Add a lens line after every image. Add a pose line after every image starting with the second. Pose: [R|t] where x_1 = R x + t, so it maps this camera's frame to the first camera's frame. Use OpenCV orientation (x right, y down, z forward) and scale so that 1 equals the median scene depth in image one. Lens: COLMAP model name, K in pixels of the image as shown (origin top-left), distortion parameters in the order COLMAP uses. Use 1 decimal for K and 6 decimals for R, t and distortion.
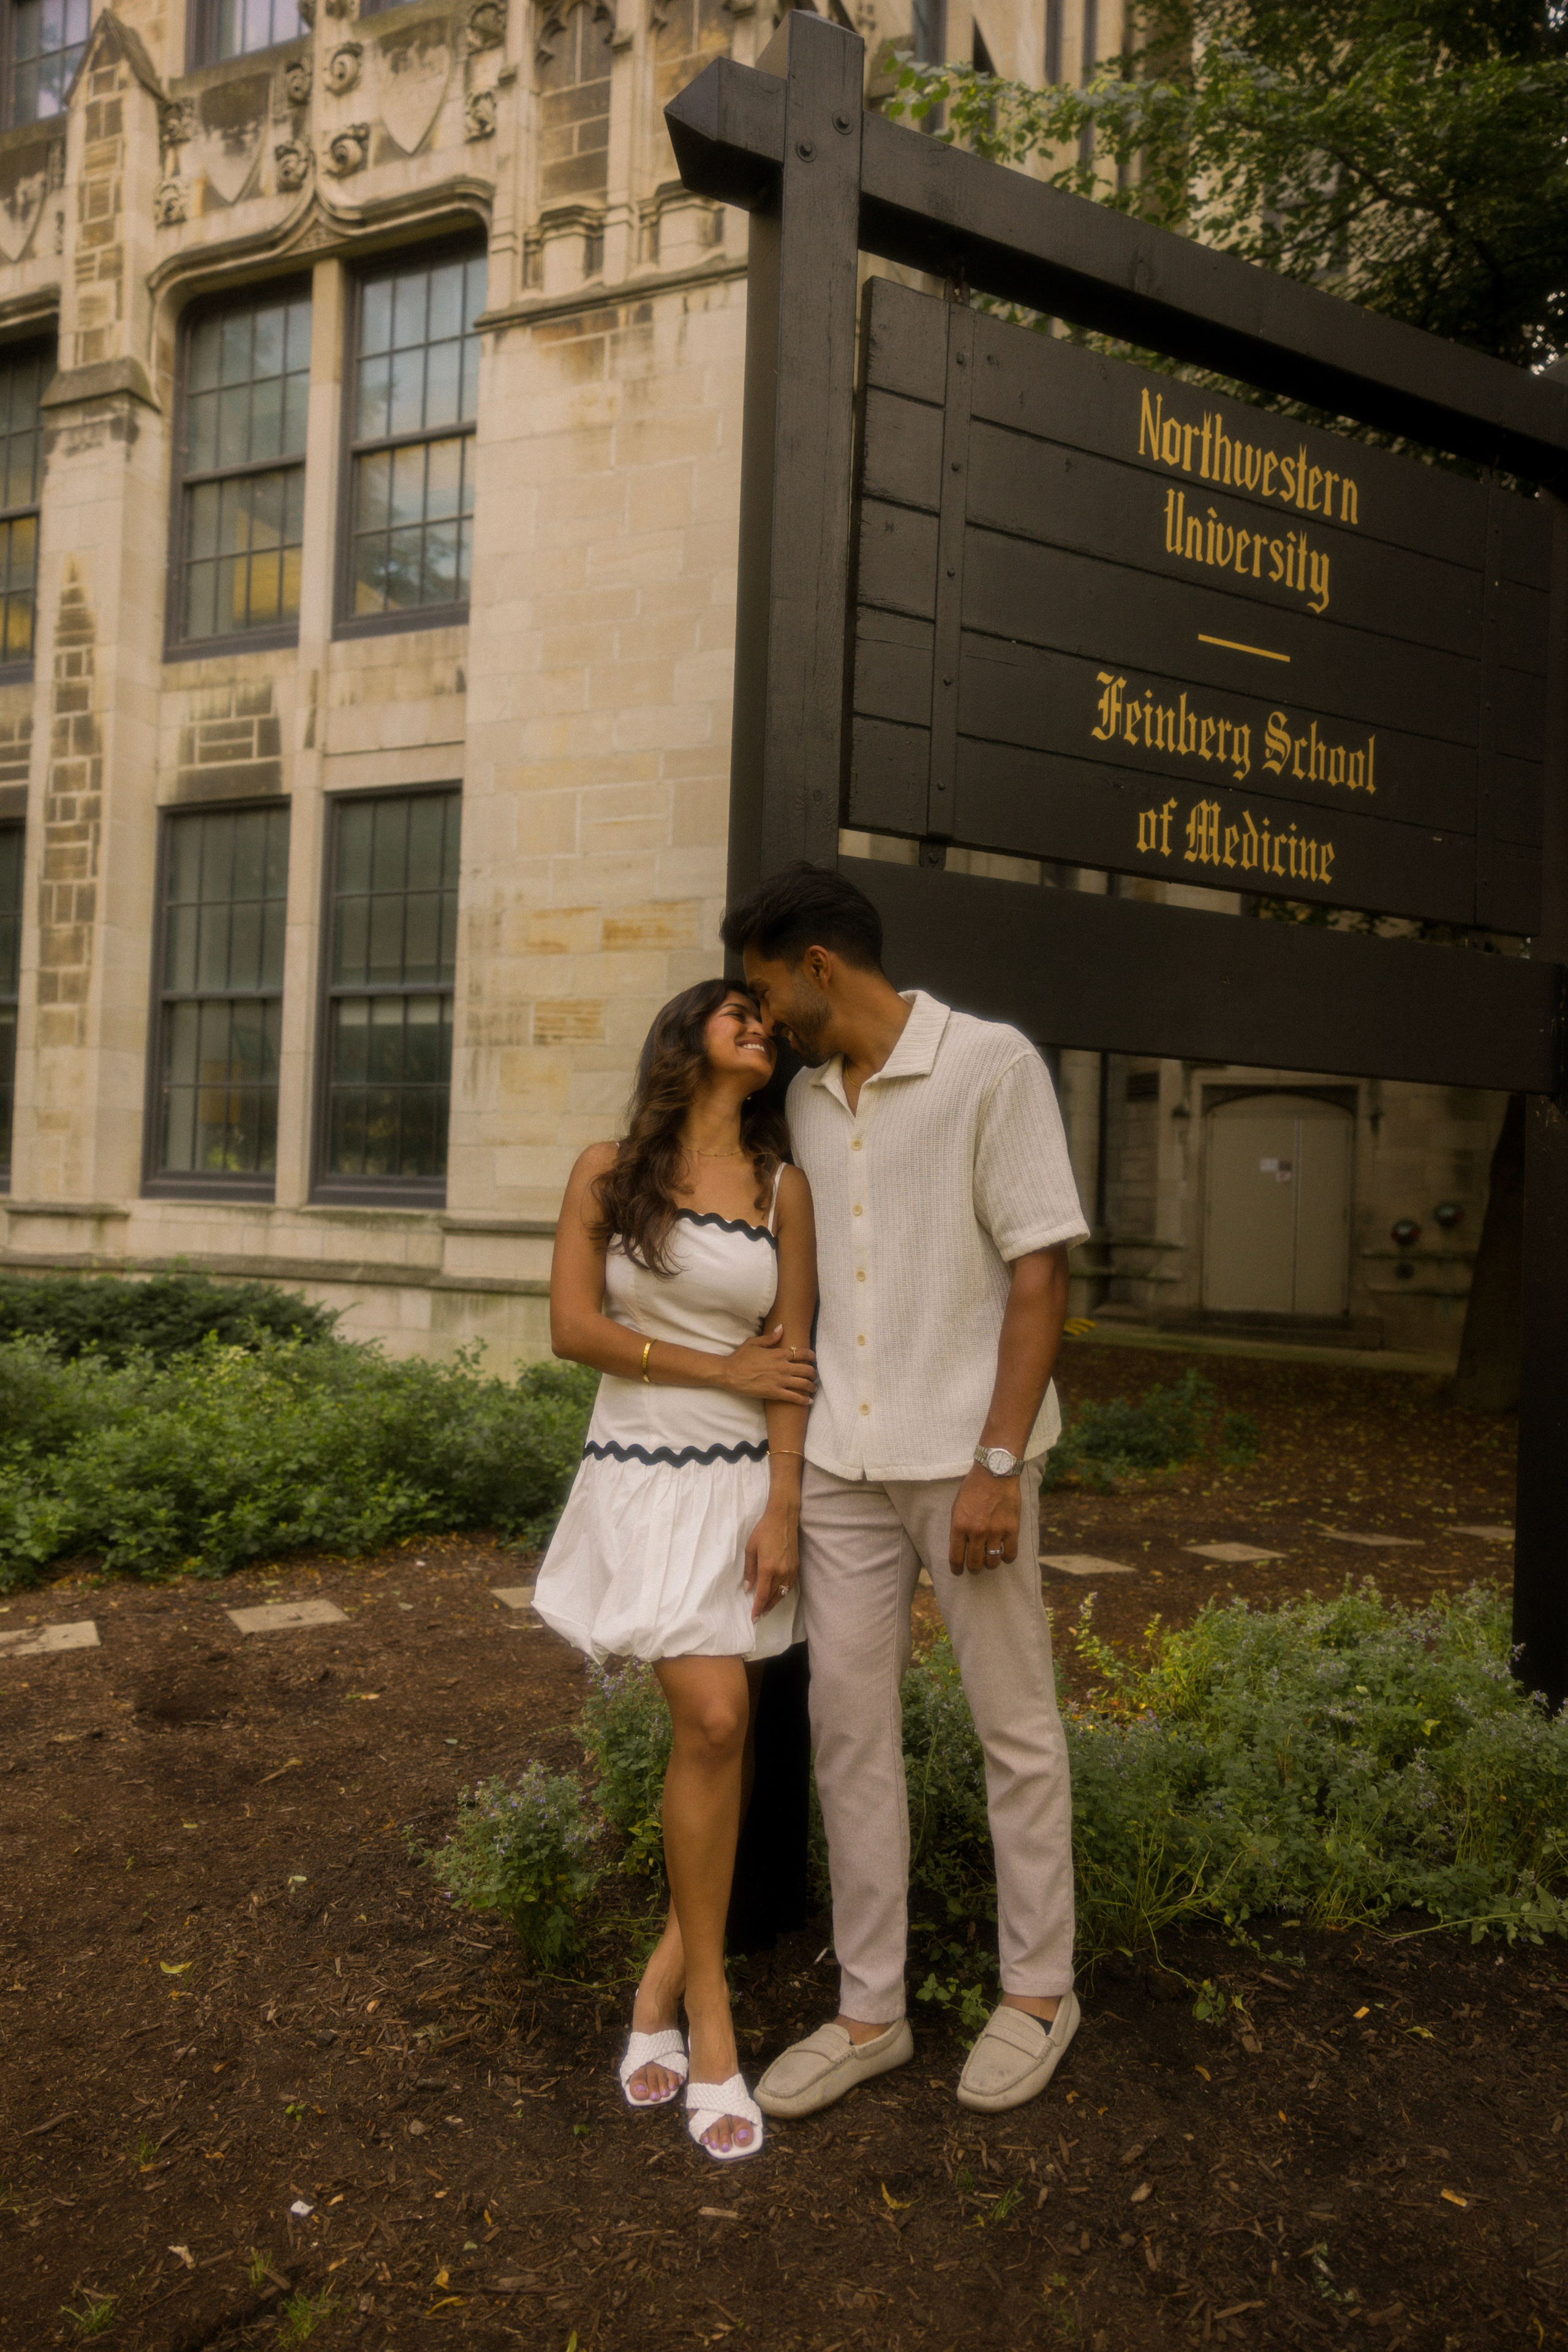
lens RADIAL K [[1623.1, 0, 784.0], [0, 1623.1, 1176.0], [0, 0, 1]] dist [0.003705, -0.000378]
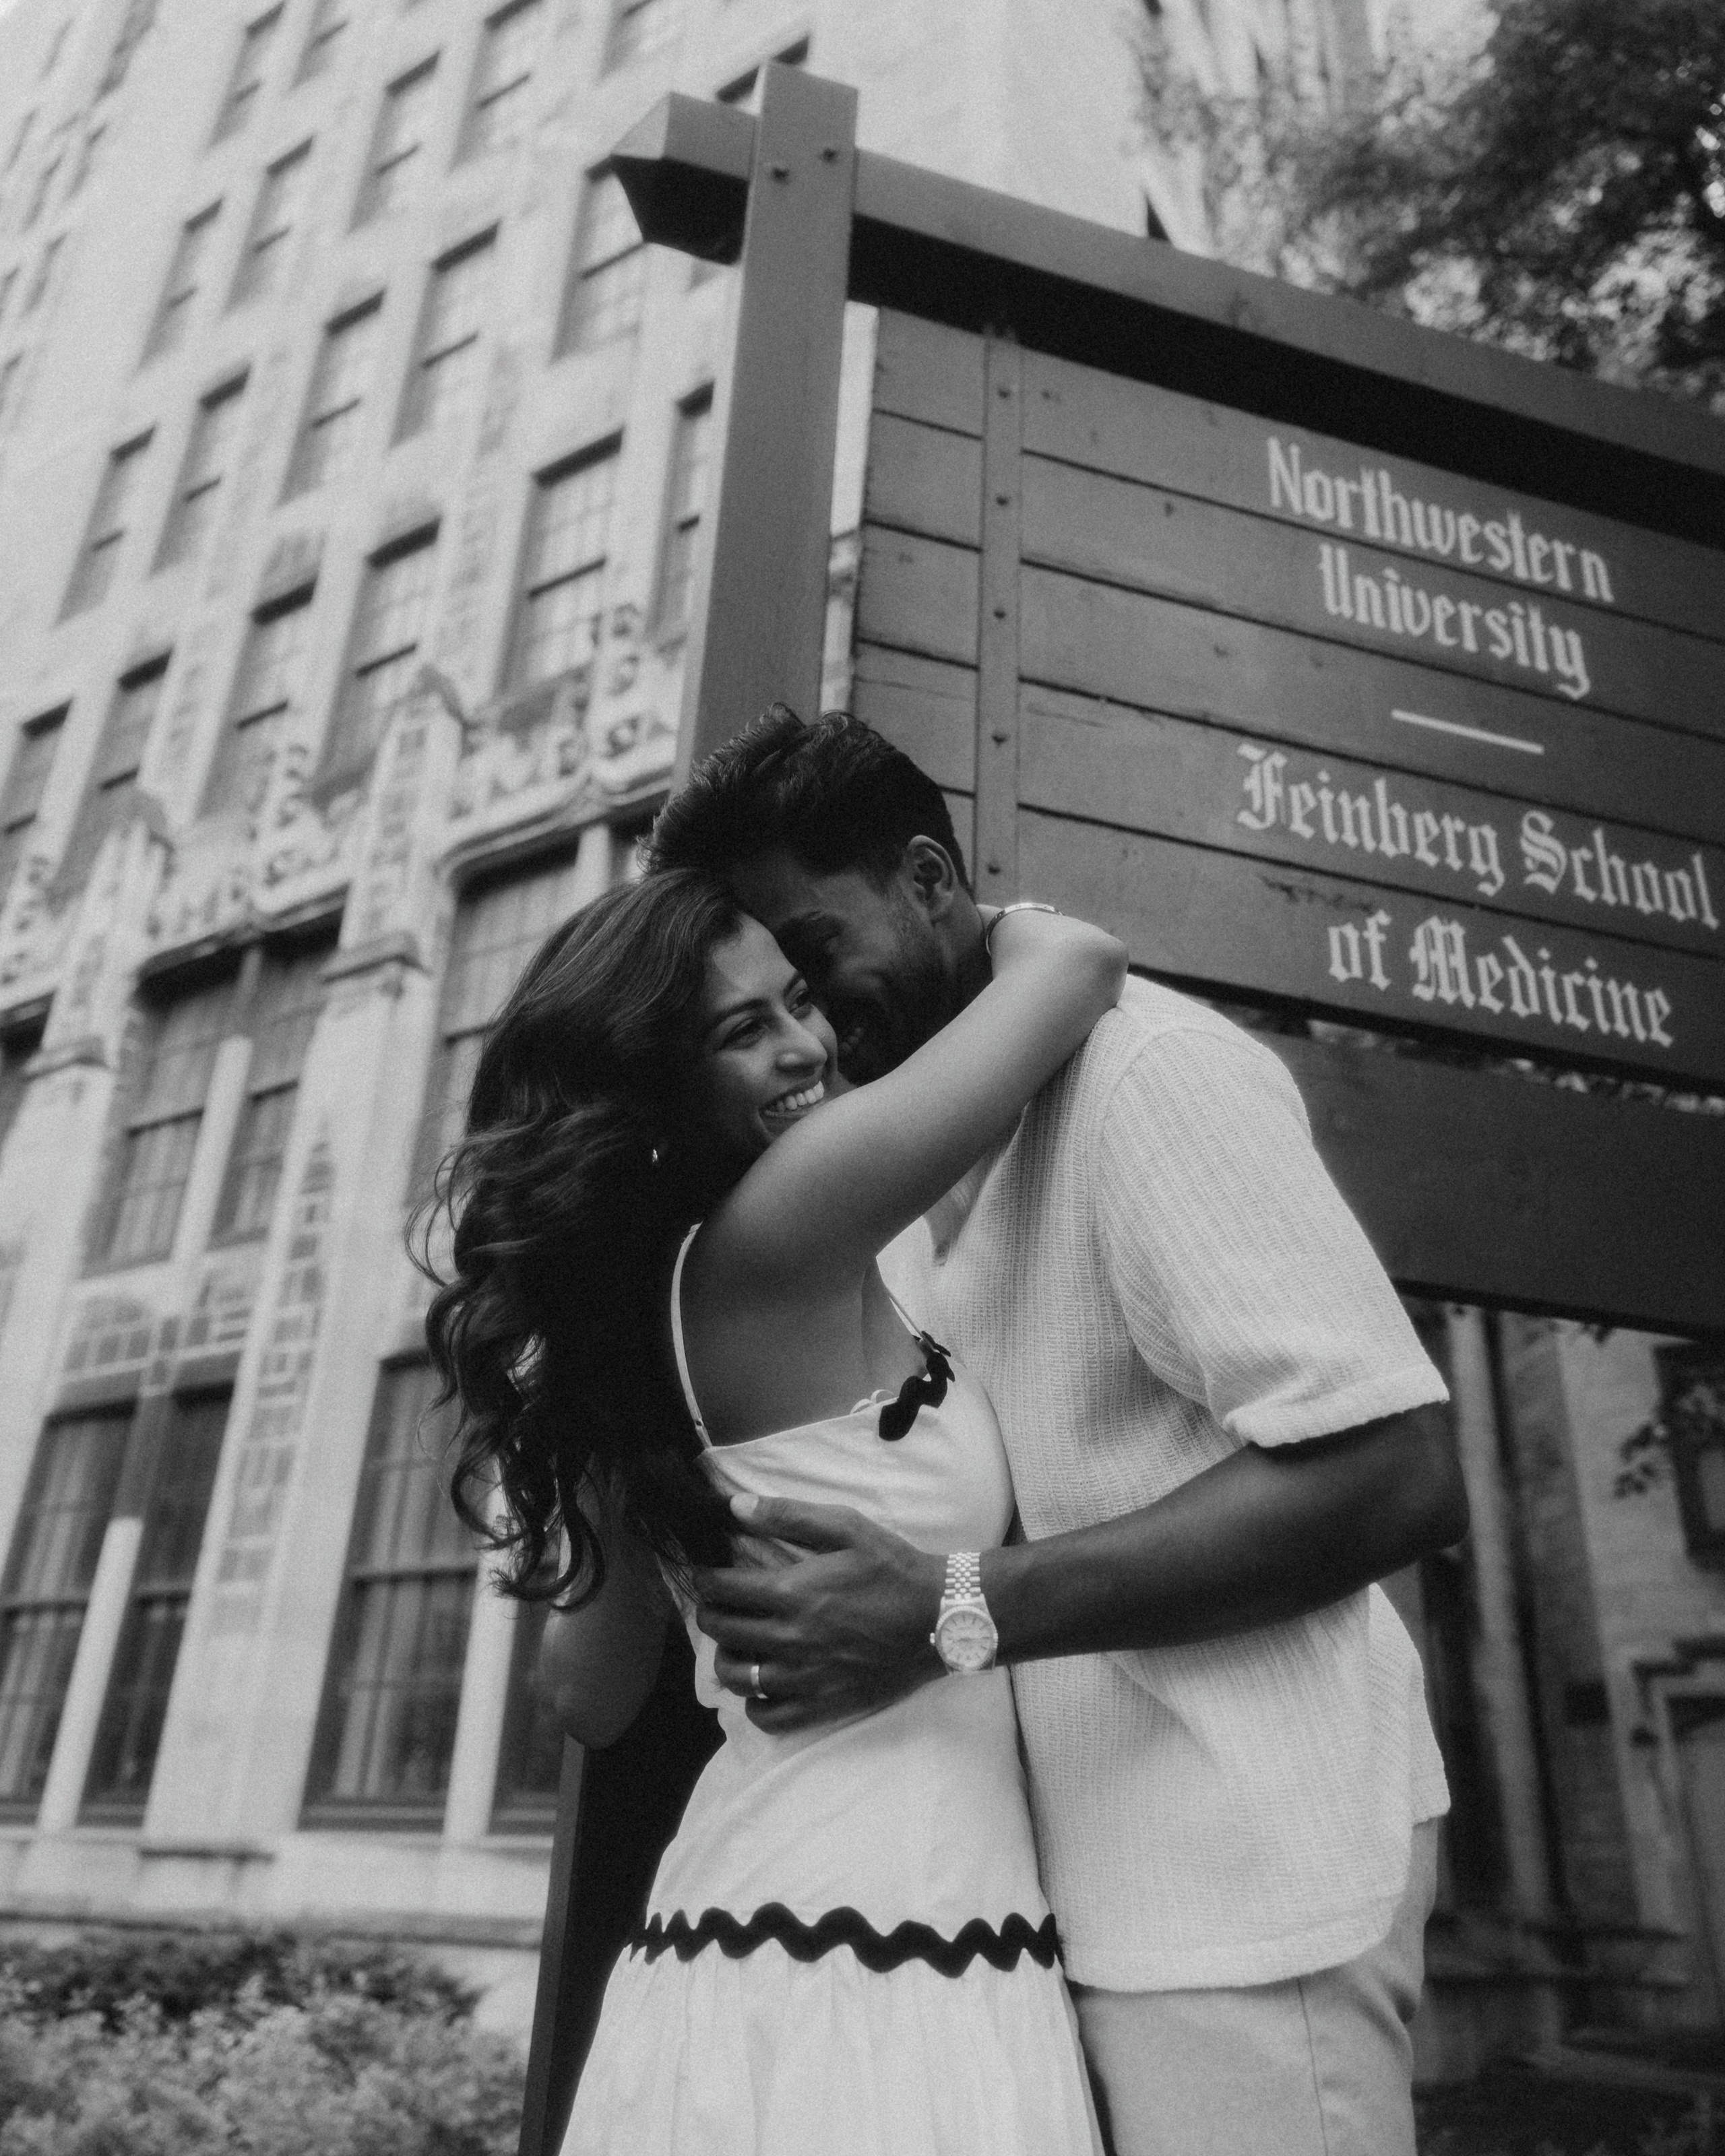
lens RADIAL K [[1737.6, 0, 863.4], [0, 1737.6, 1034.4], [0, 0, 1]] dist [0.006487, 0.004683]
pose [[0.986672, -0.068435, -0.147629, 0.126382], [-0.003072, 0.899264, -0.437395, 0.113600], [0.162691, 0.432019, 0.887069, 0.345940]]
